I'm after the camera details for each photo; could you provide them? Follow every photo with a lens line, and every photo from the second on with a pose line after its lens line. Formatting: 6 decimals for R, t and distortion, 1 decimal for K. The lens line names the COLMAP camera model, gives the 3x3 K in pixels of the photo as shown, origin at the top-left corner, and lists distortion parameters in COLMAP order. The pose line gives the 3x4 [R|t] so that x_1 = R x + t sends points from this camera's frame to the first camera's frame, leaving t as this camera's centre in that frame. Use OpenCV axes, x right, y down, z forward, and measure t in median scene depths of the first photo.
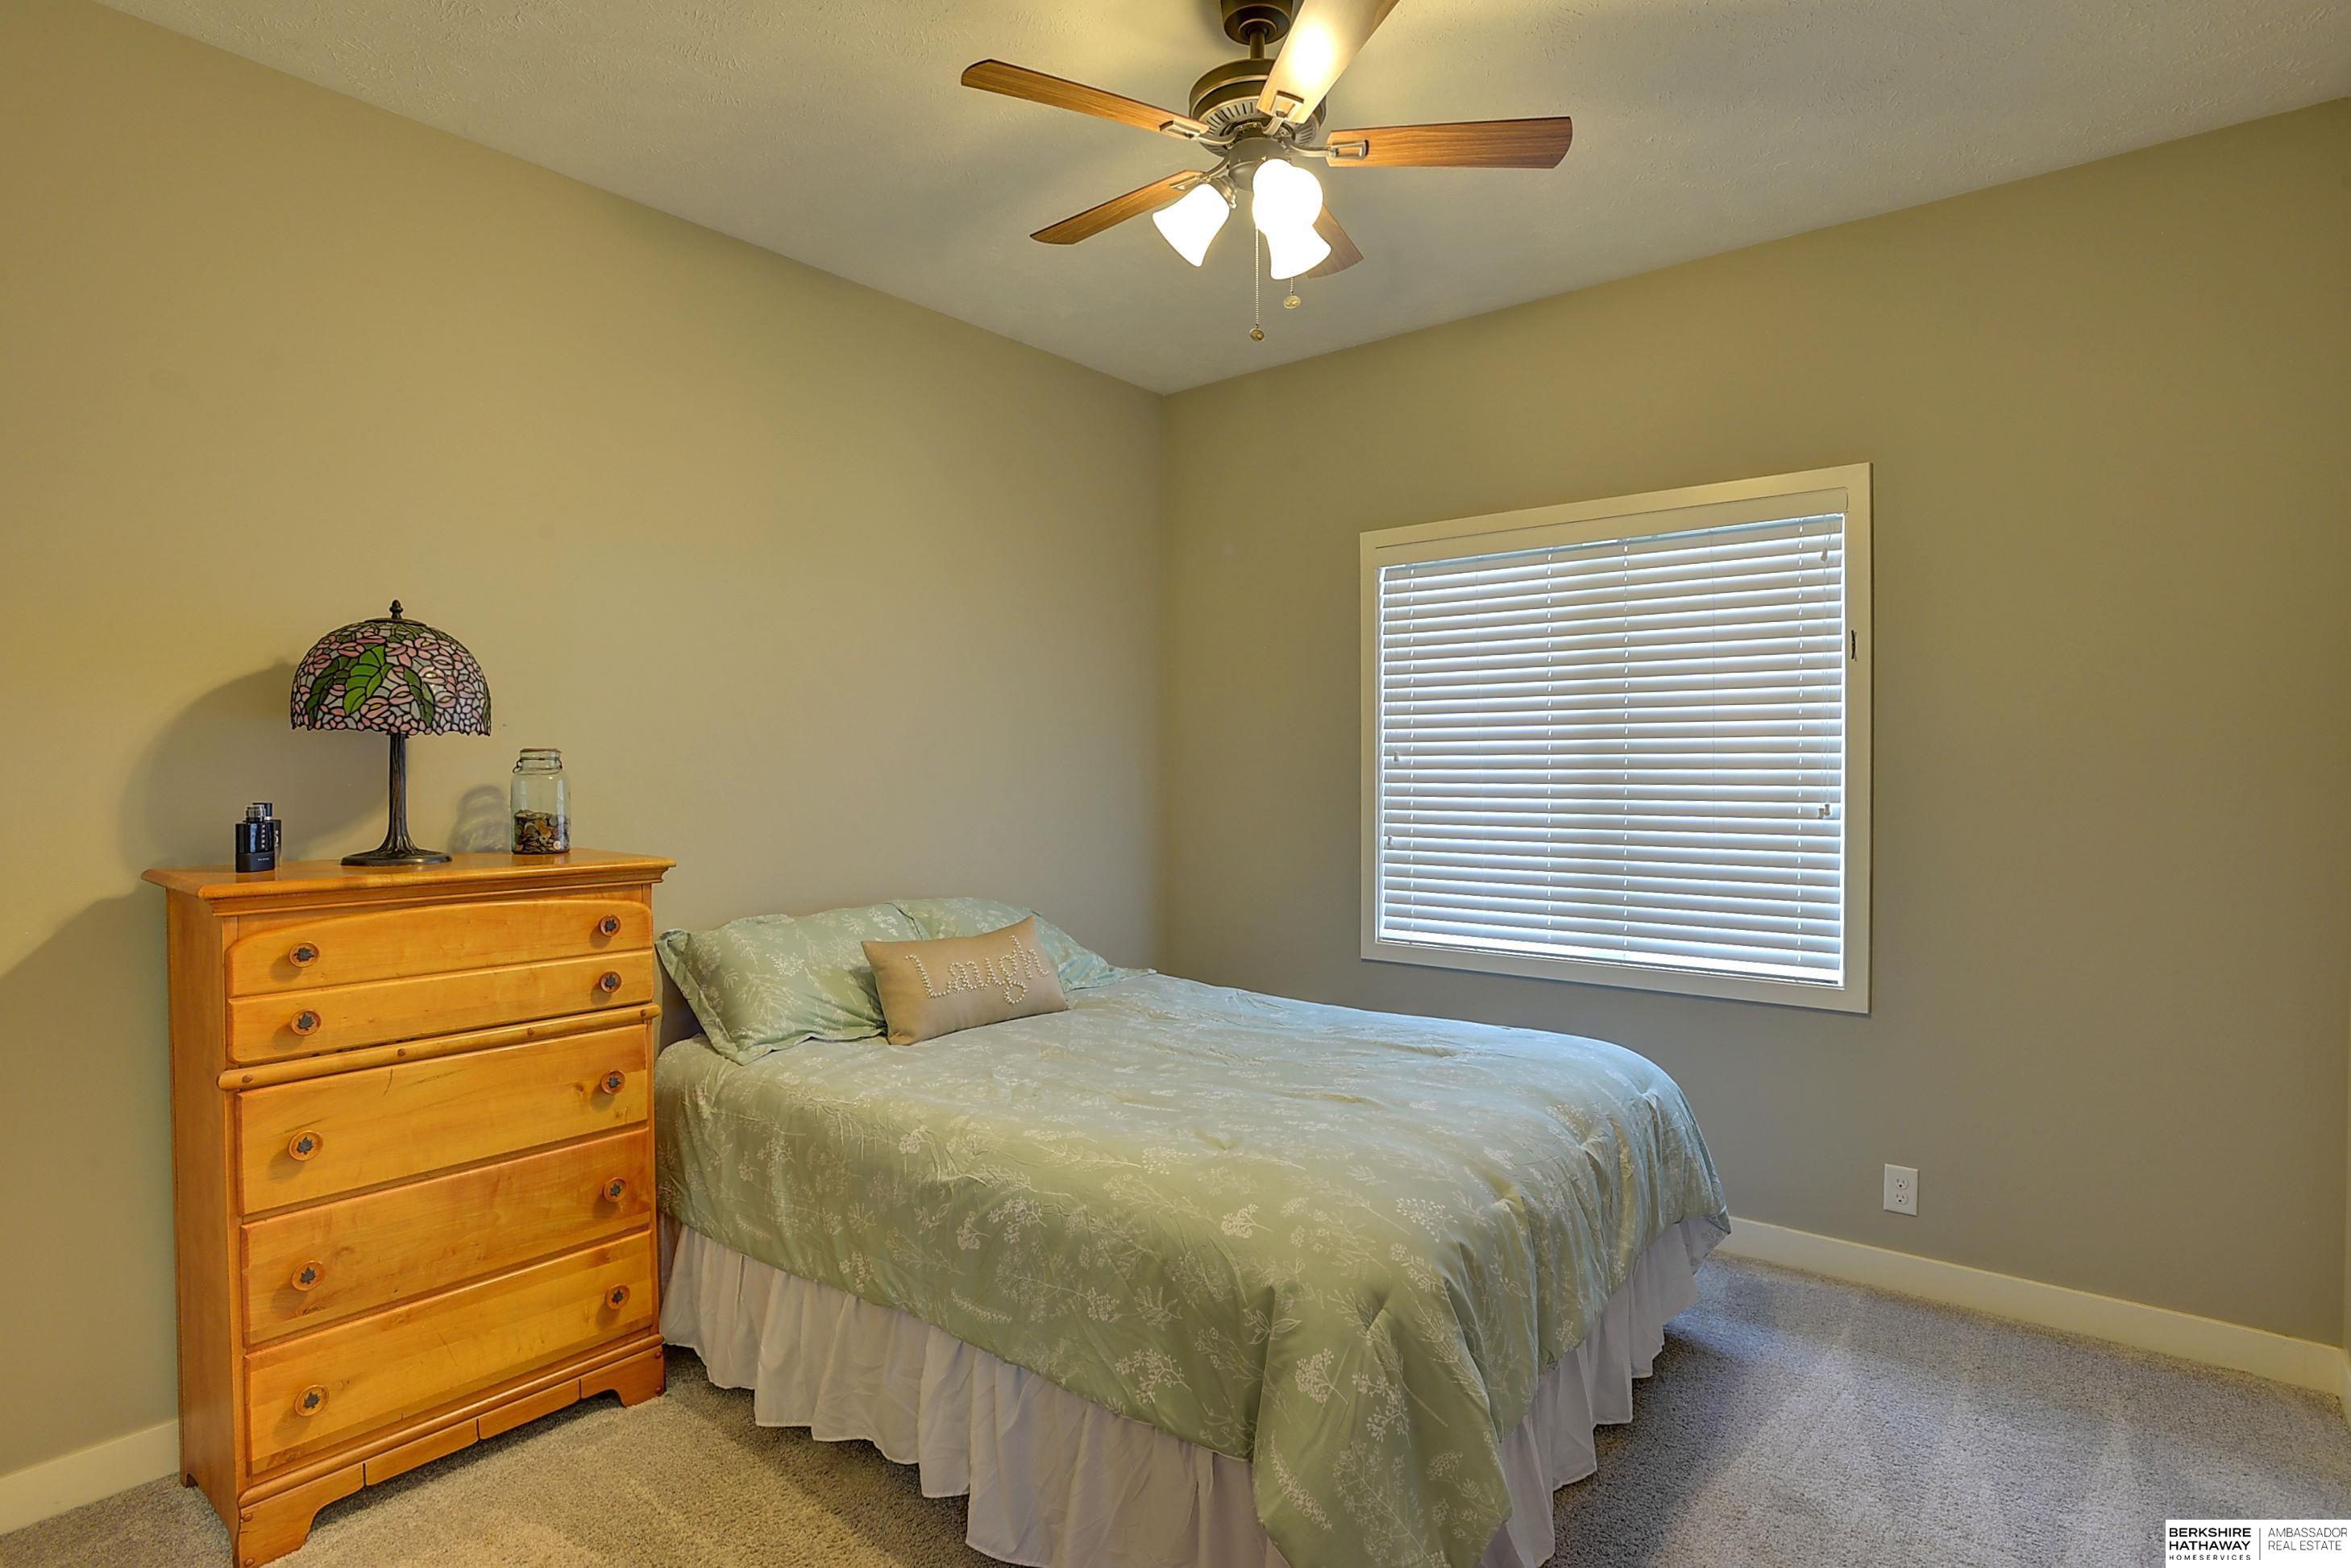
lens RADIAL K [[1156.8, 0, 1186.6], [0, 1156.8, 790.1], [0, 0, 1]] dist [-0.063902, 0.020818]
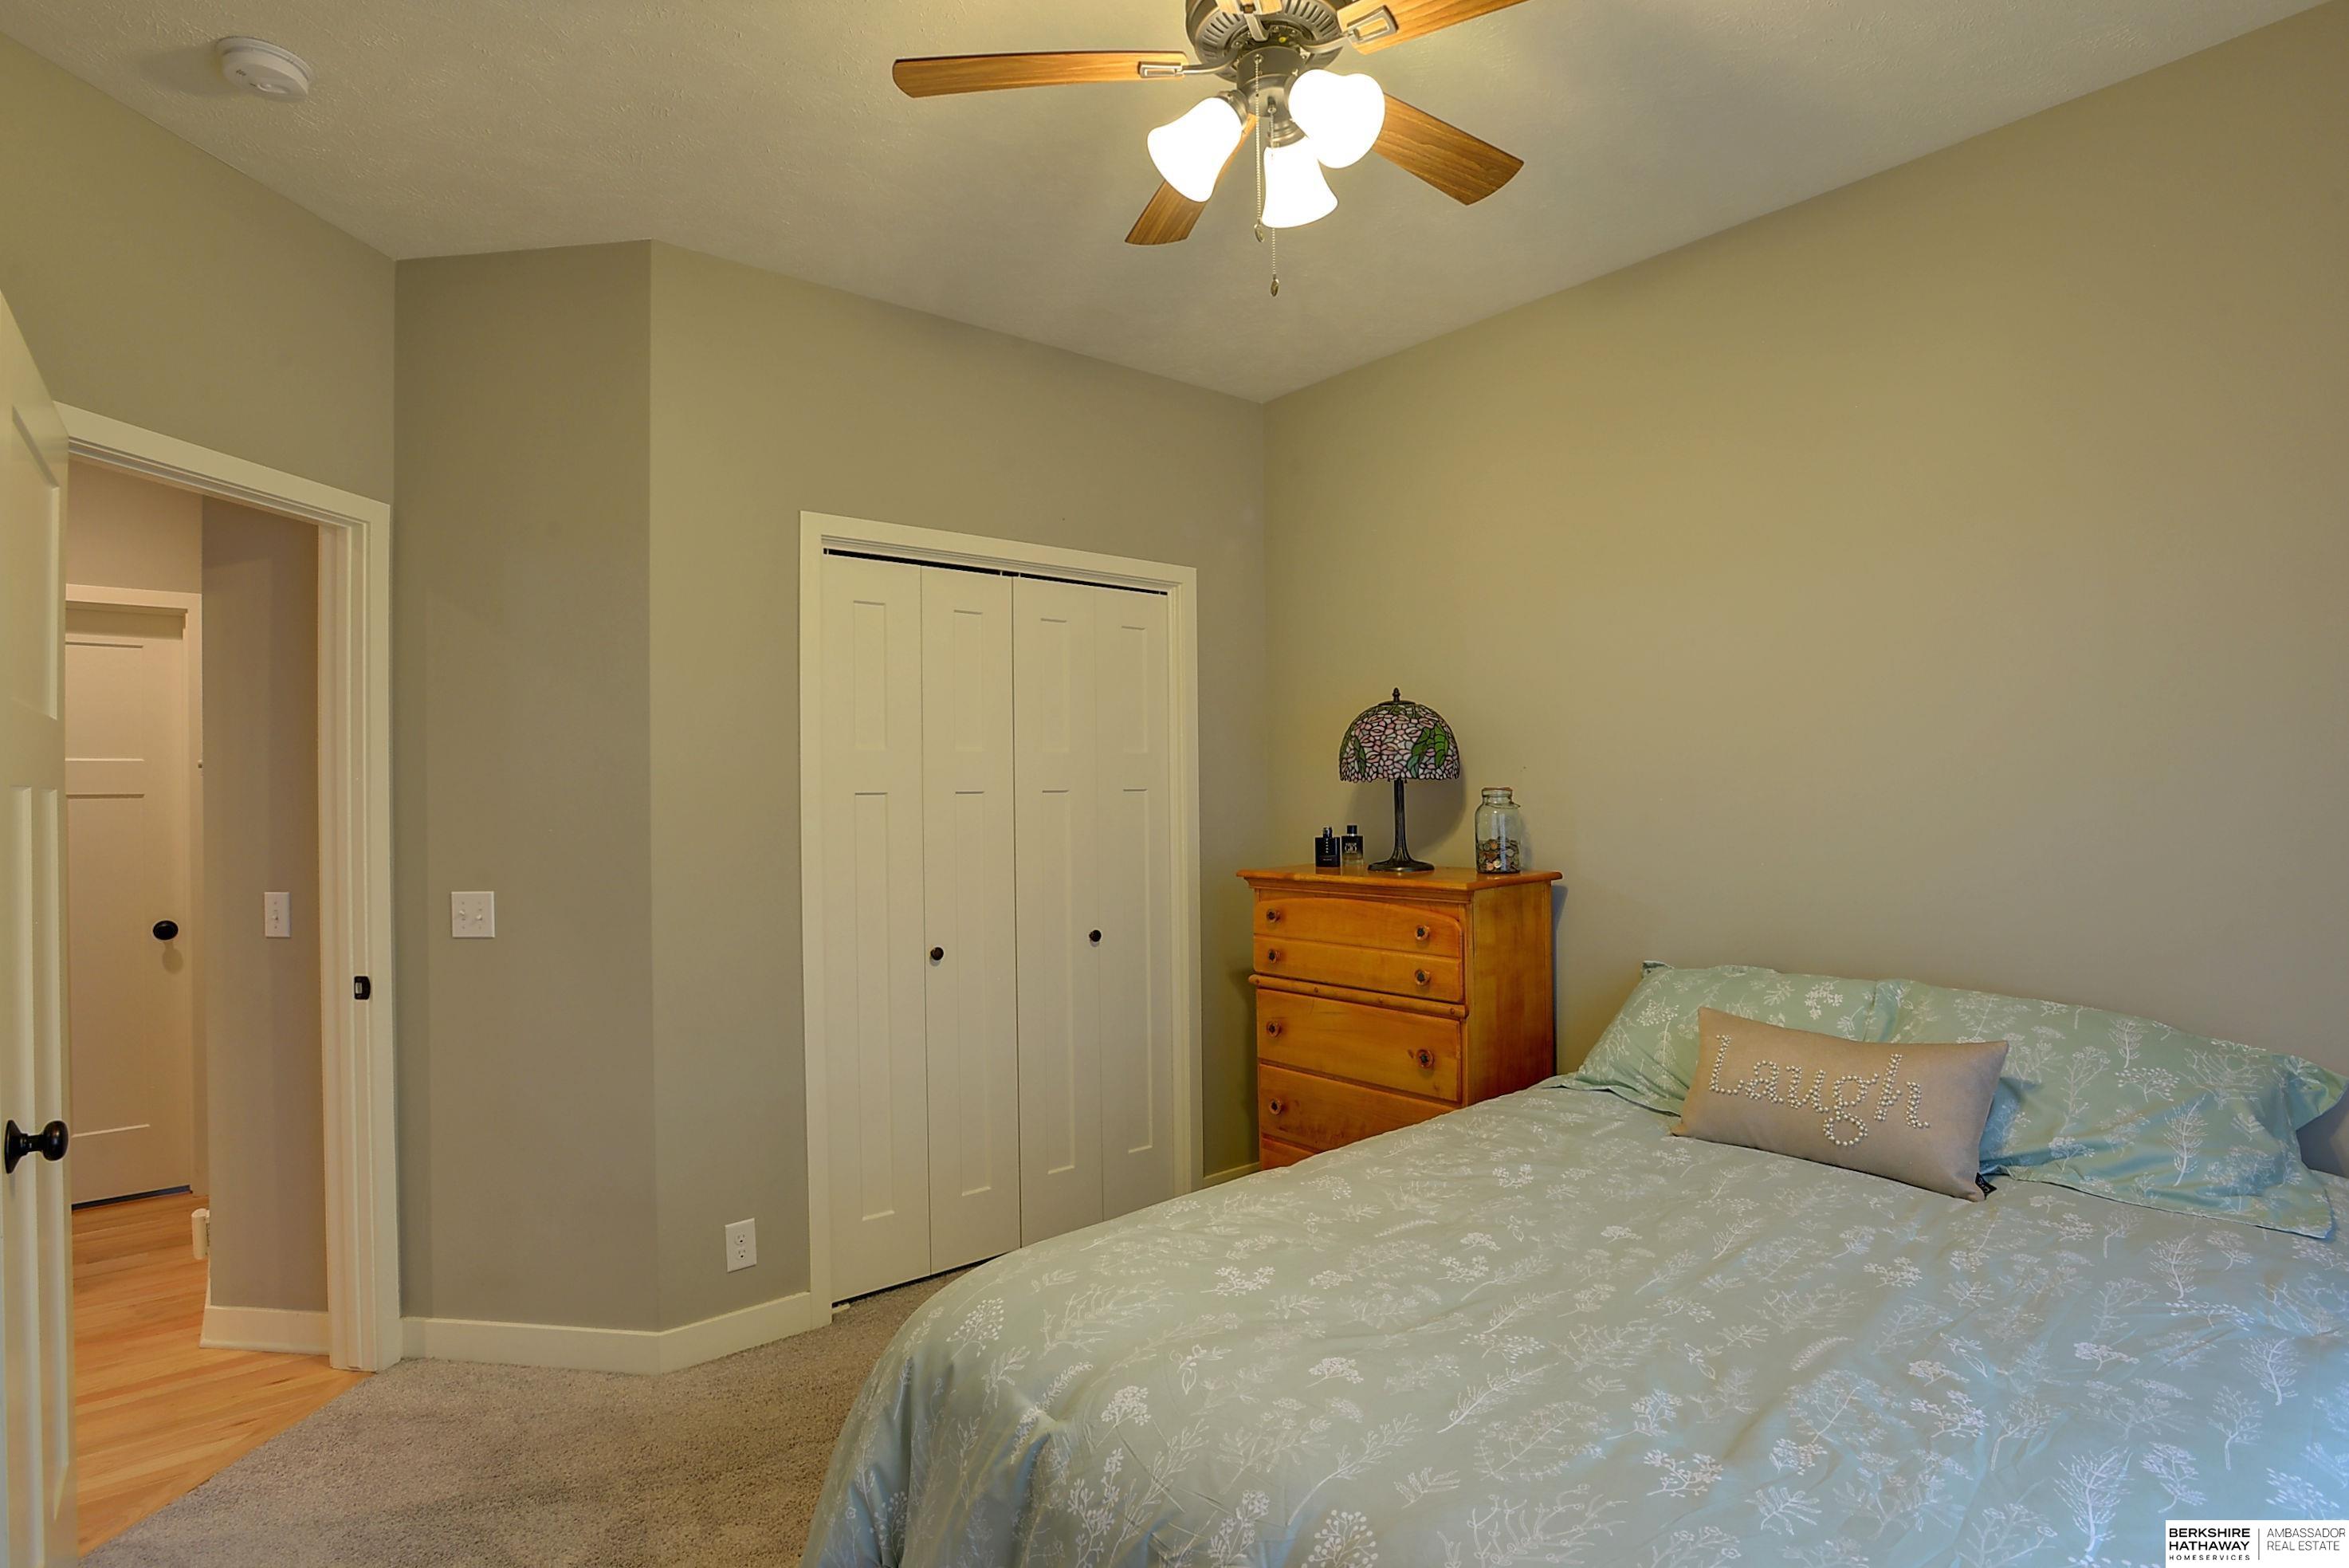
lens RADIAL K [[1156.0, 0, 1185.6], [0, 1156.0, 790.1], [0, 0, 1]] dist [-0.063902, 0.020818]
pose [[-0.184212, -0.001877, -0.982885, 0.825409], [-0.004109, 0.999991, -0.001140, -0.035739], [0.982878, 0.003829, -0.184218, 1.032013]]
